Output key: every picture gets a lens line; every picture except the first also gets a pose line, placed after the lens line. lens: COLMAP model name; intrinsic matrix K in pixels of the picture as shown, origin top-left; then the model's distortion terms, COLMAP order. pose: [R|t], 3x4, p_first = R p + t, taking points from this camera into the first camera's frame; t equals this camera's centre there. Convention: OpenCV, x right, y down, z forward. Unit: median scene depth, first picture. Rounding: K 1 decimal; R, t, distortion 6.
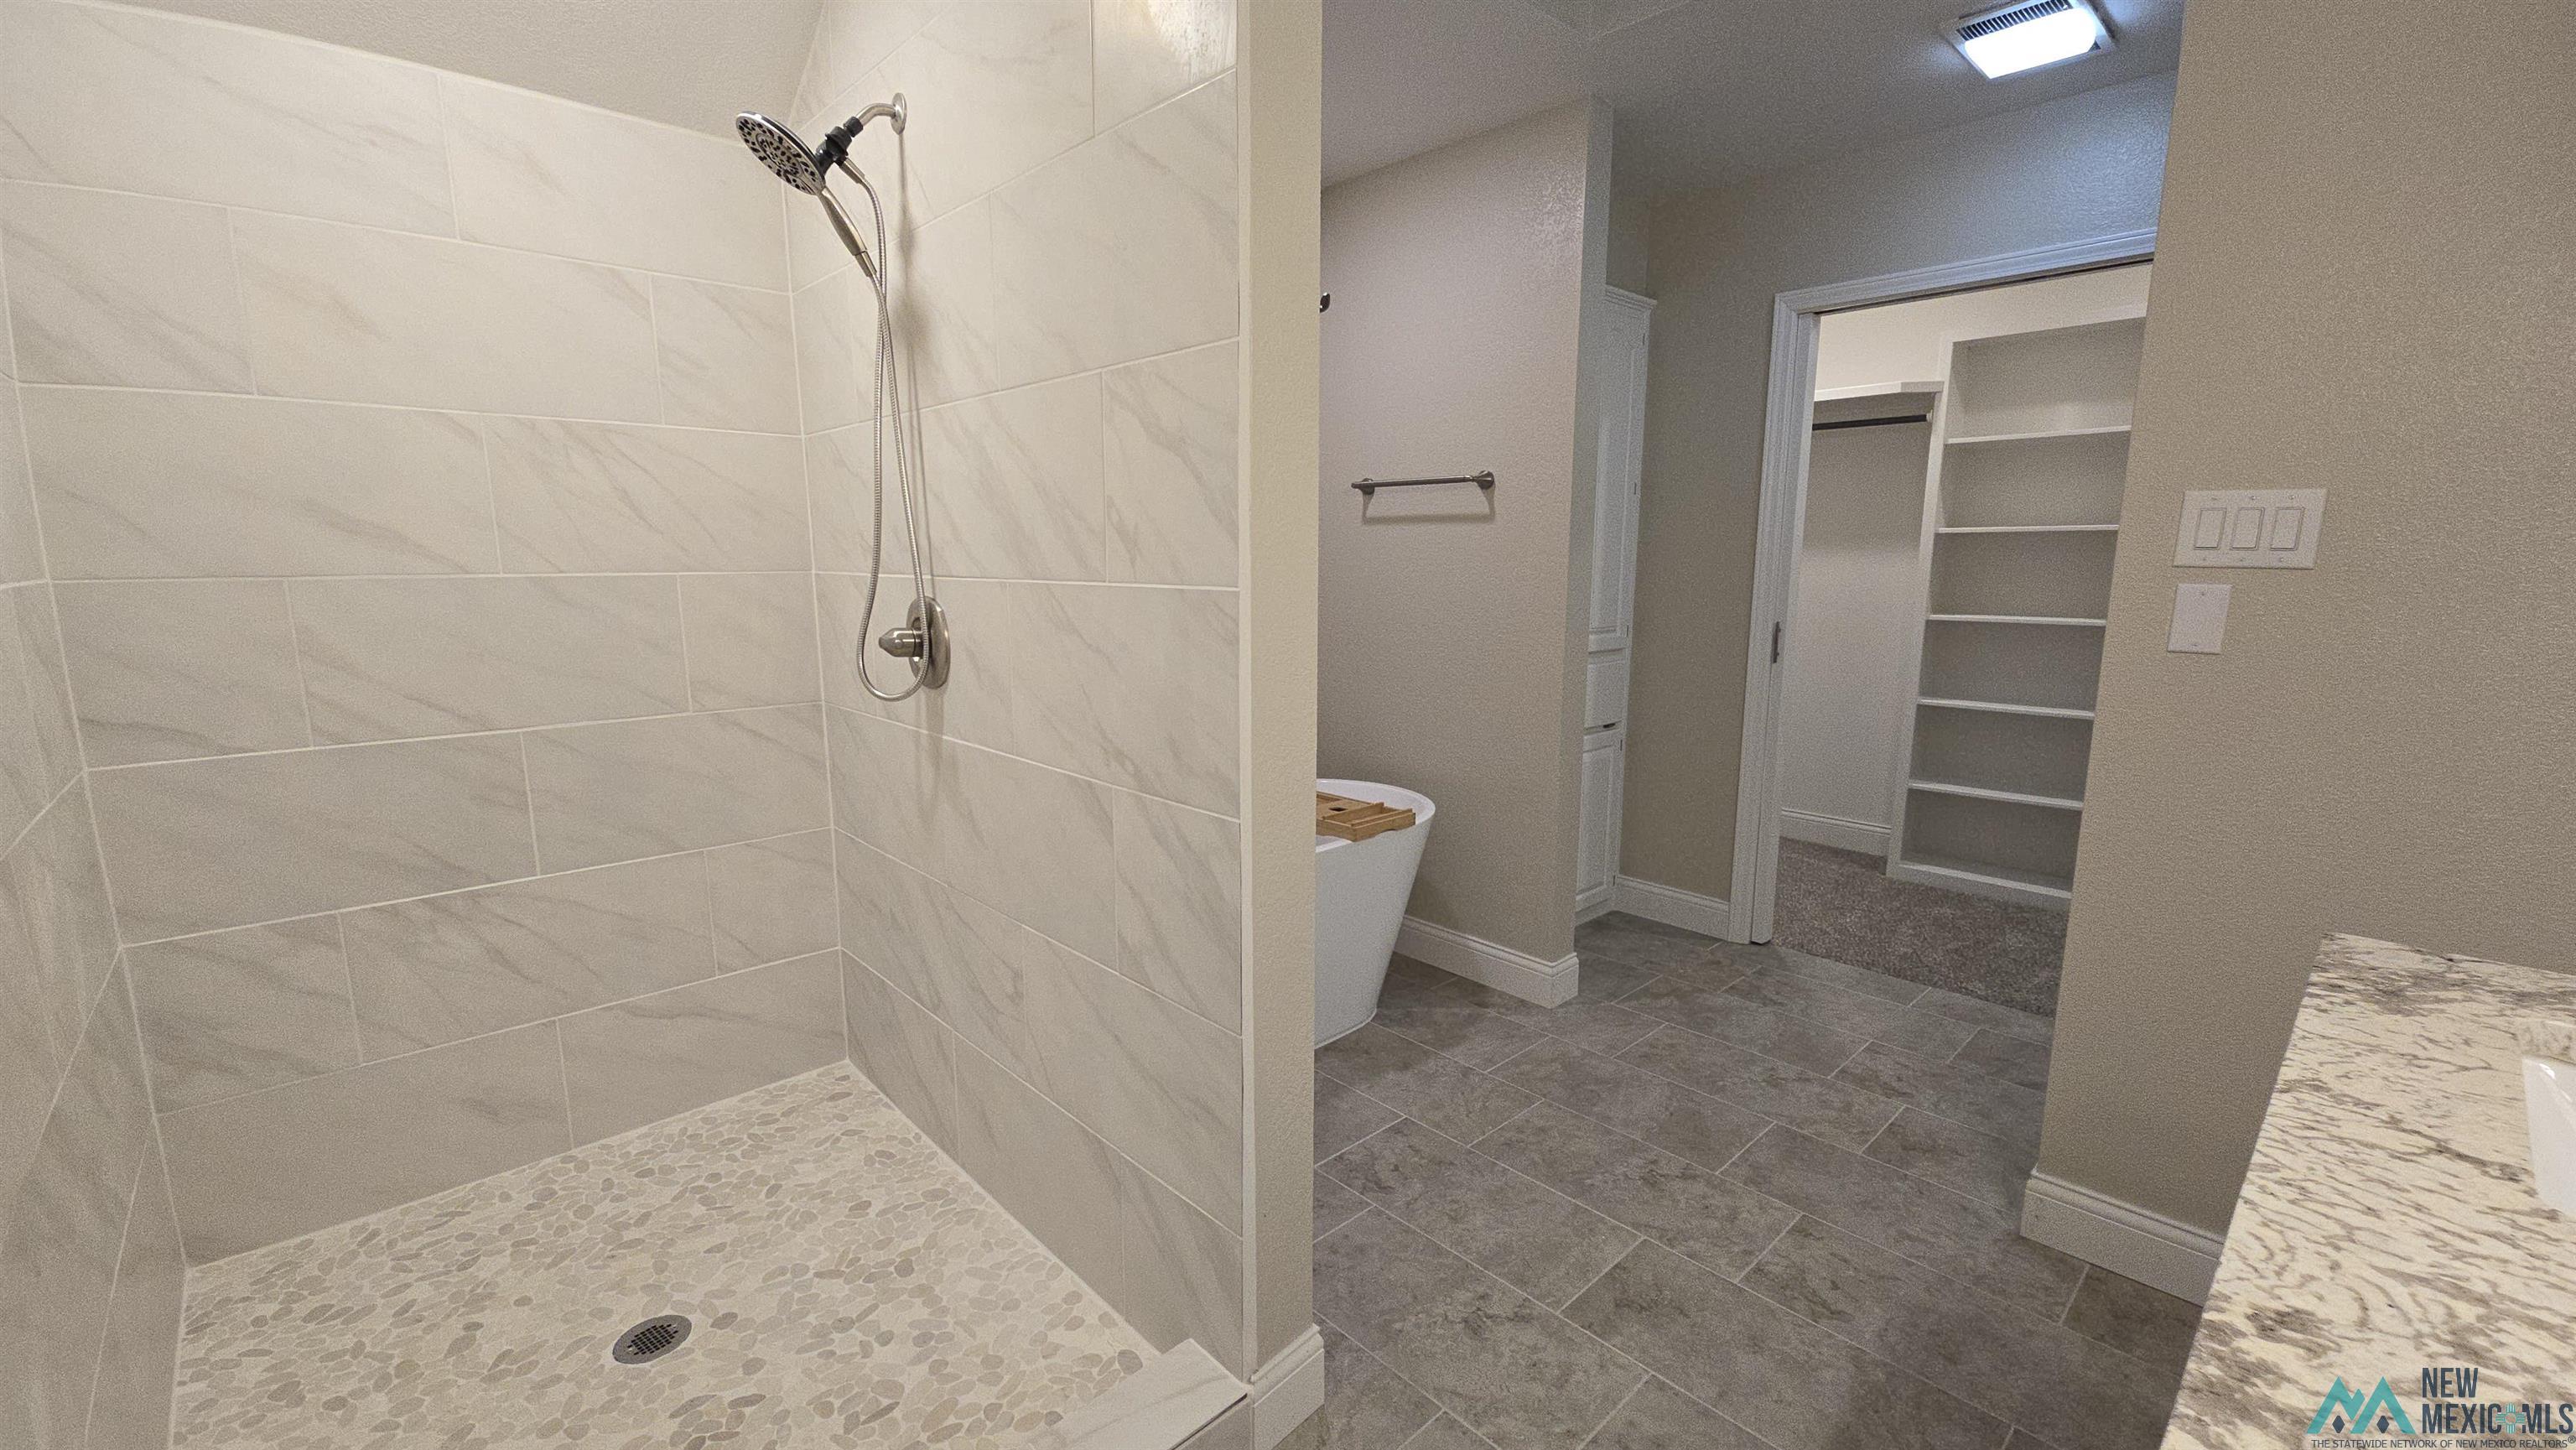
lens RADIAL K [[1057.3, 0, 1288.5], [0, 1057.3, 738.0], [0, 0, 1]] dist [-0.000091, -0.003093]
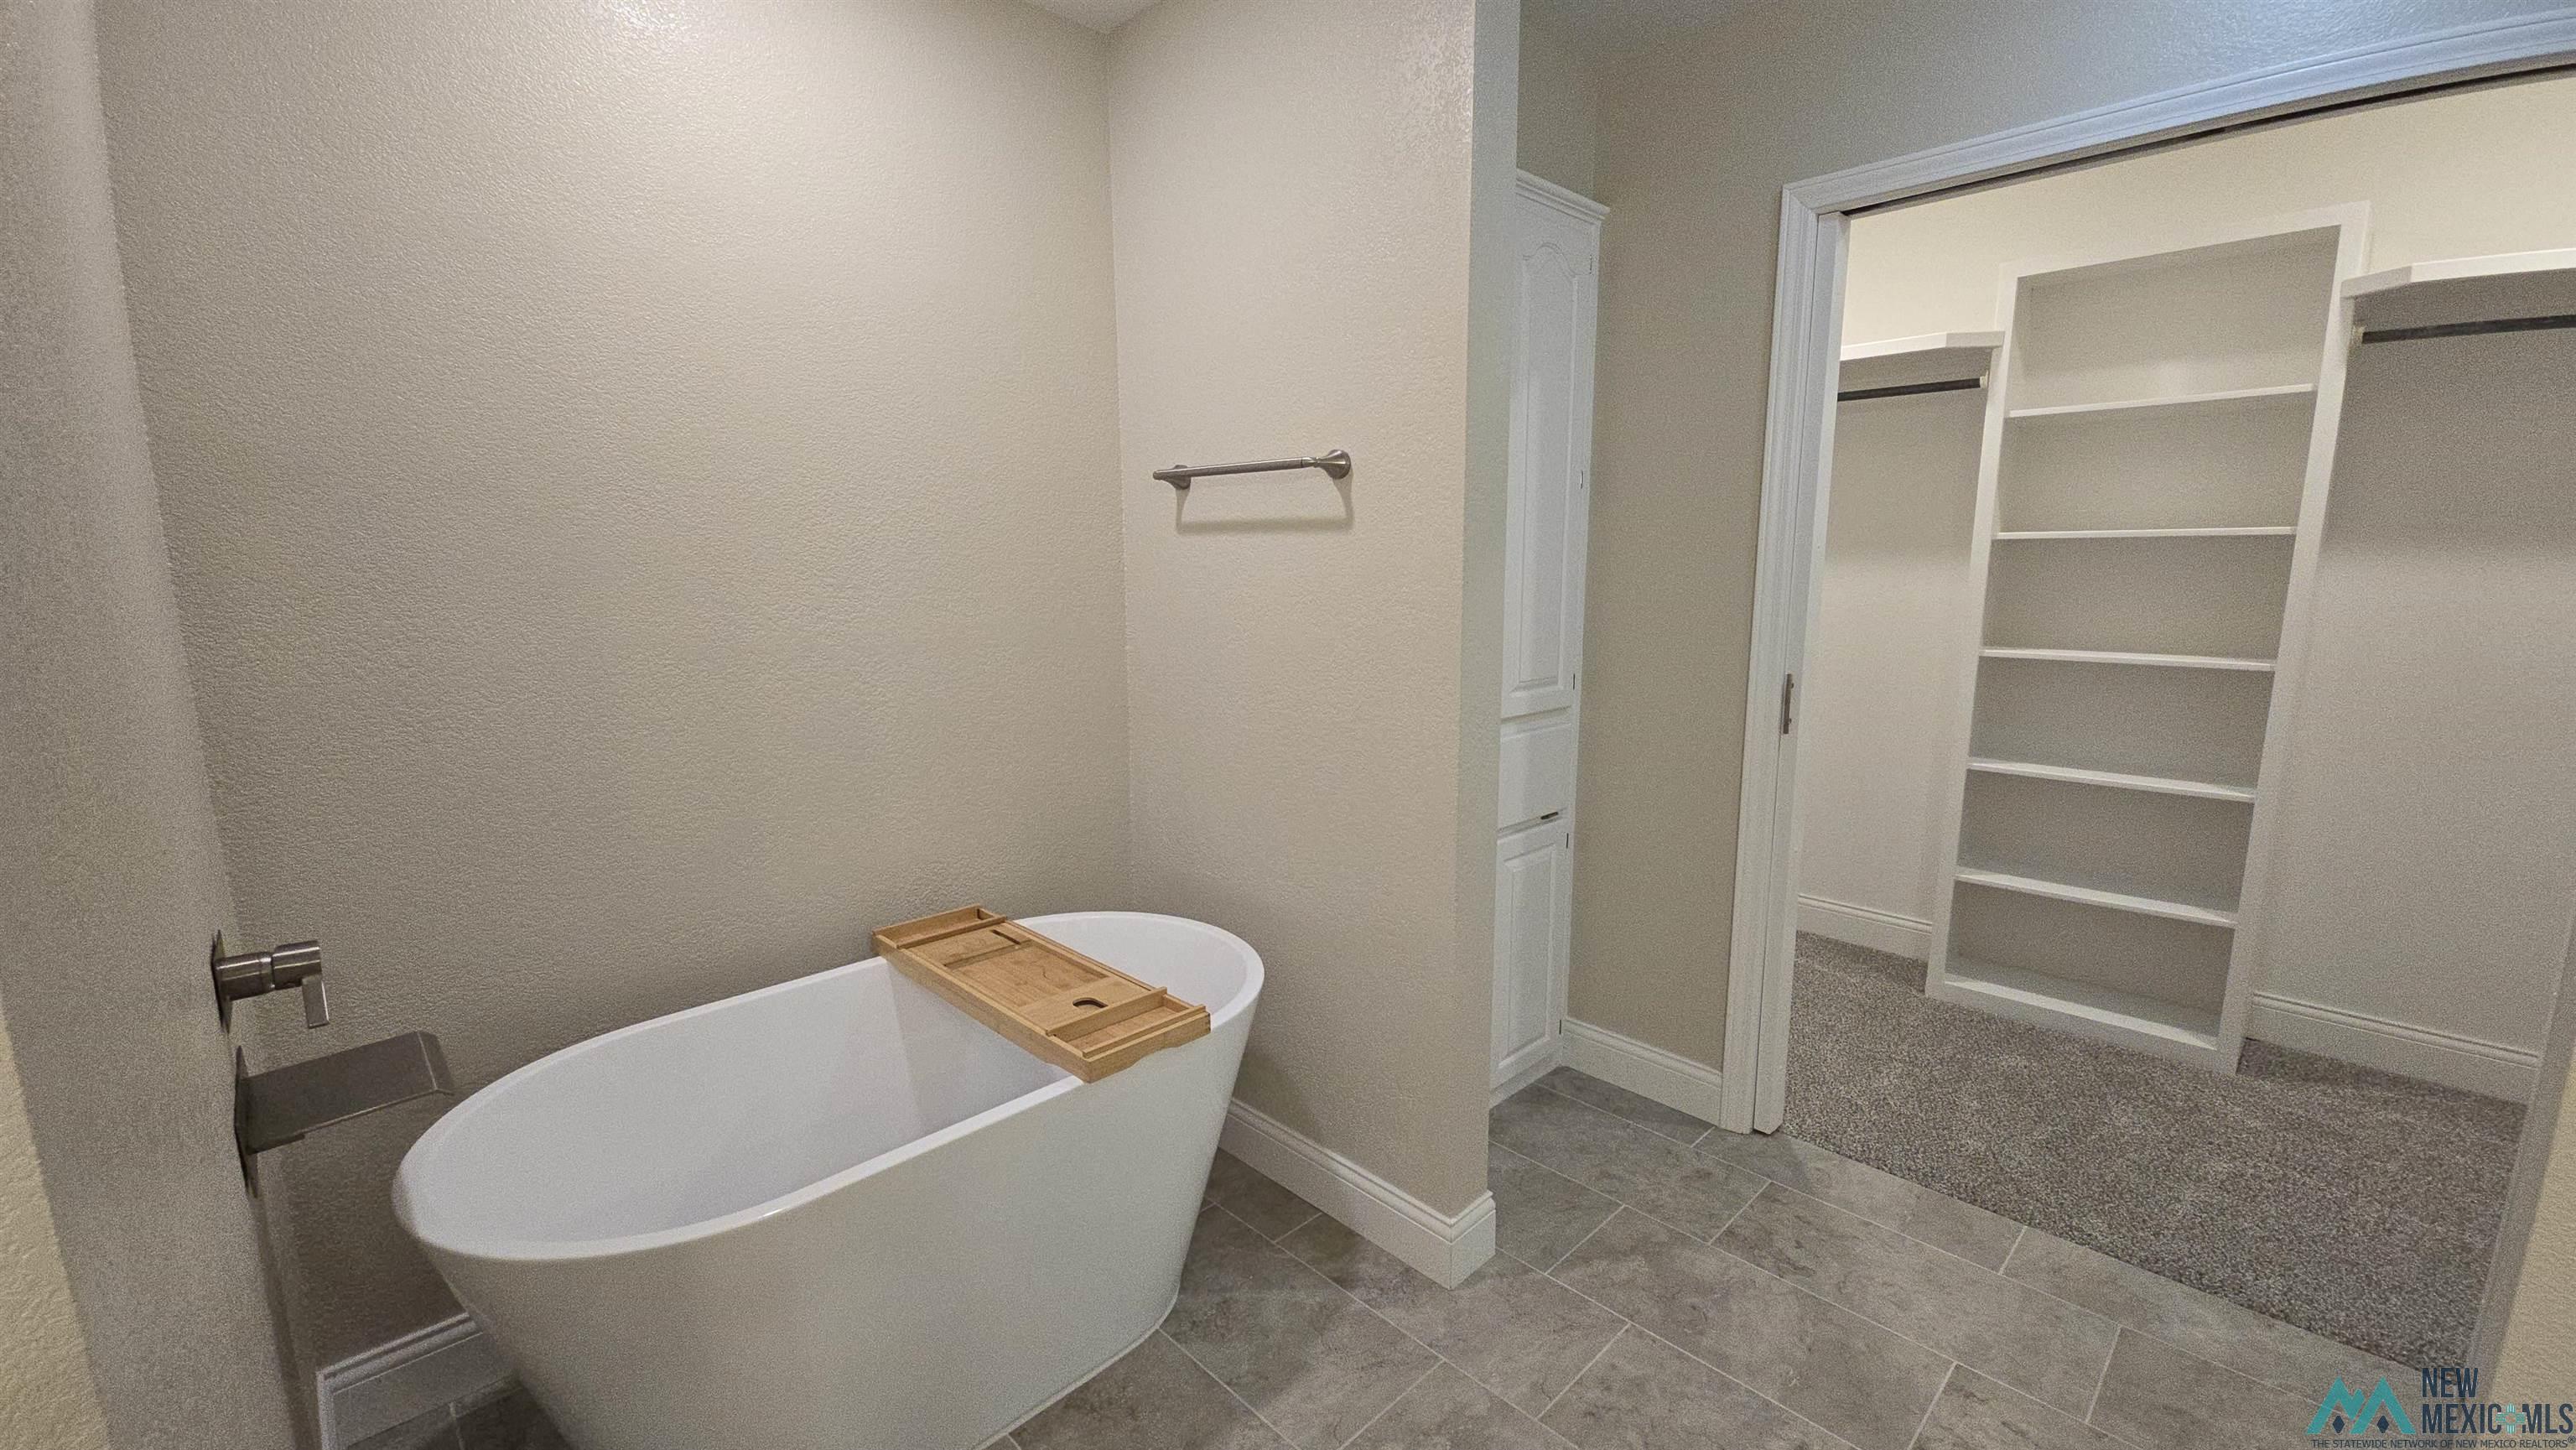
lens RADIAL K [[1057.3, 0, 1289.7], [0, 1057.3, 732.1], [0, 0, 1]] dist [-0.000091, -0.003093]
pose [[0.999790, -0.007944, 0.018907, 0.136482], [0.008018, 0.999961, -0.003819, -0.076954], [-0.018876, 0.003969, 0.999814, 0.347717]]
